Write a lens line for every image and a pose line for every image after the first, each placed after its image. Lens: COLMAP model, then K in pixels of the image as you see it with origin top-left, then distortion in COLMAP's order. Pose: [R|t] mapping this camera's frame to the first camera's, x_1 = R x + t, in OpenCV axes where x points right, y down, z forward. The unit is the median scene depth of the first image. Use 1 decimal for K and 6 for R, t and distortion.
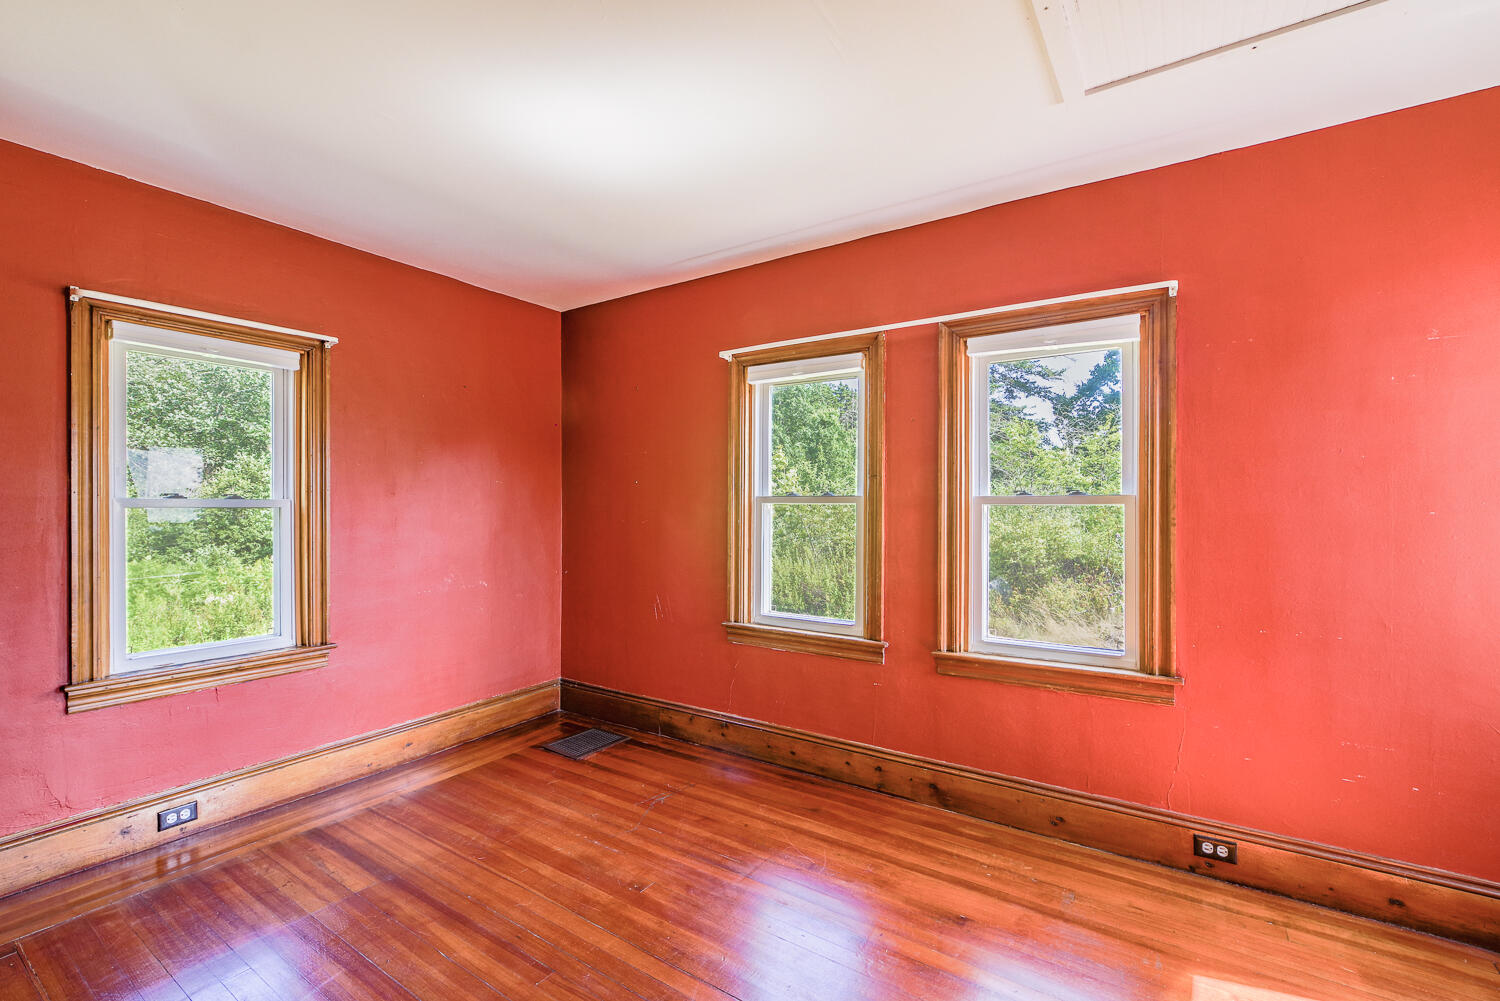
lens RADIAL K [[660.9, 0, 745.0], [0, 660.9, 506.4], [0, 0, 1]] dist [-0.018799, -0.000014]
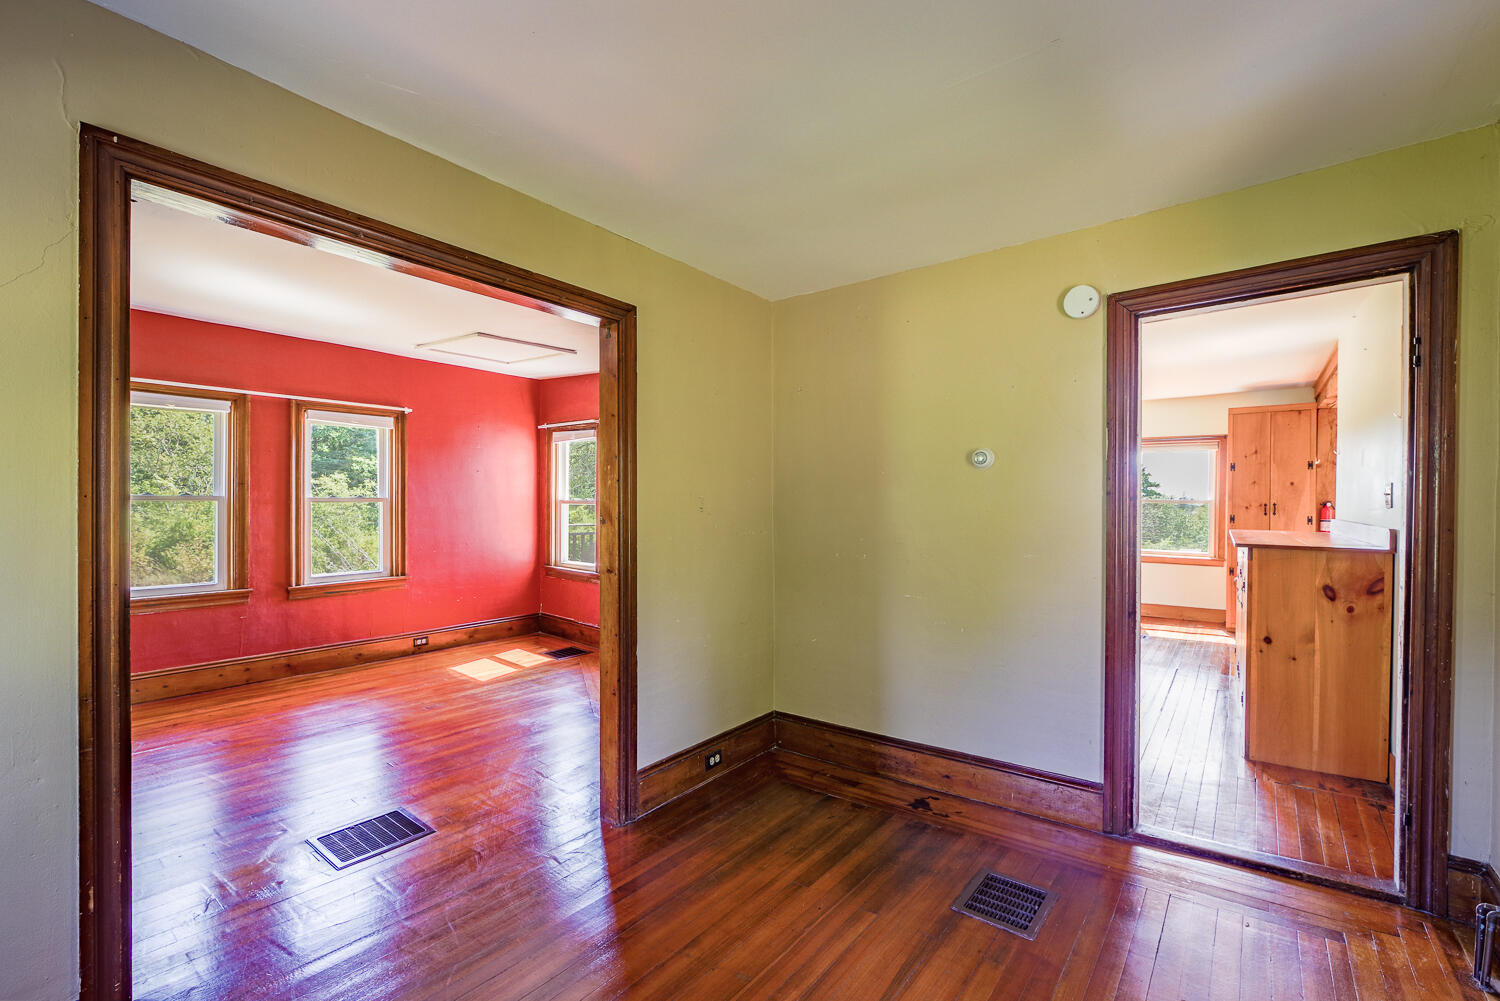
lens RADIAL K [[660.9, 0, 744.6], [0, 660.9, 505.5], [0, 0, 1]] dist [-0.018799, -0.000014]
pose [[0.048622, -0.000780, 0.998817, -1.383930], [0.002763, 0.999996, 0.000646, 0.007798], [-0.998813, 0.002728, 0.048623, -0.284000]]
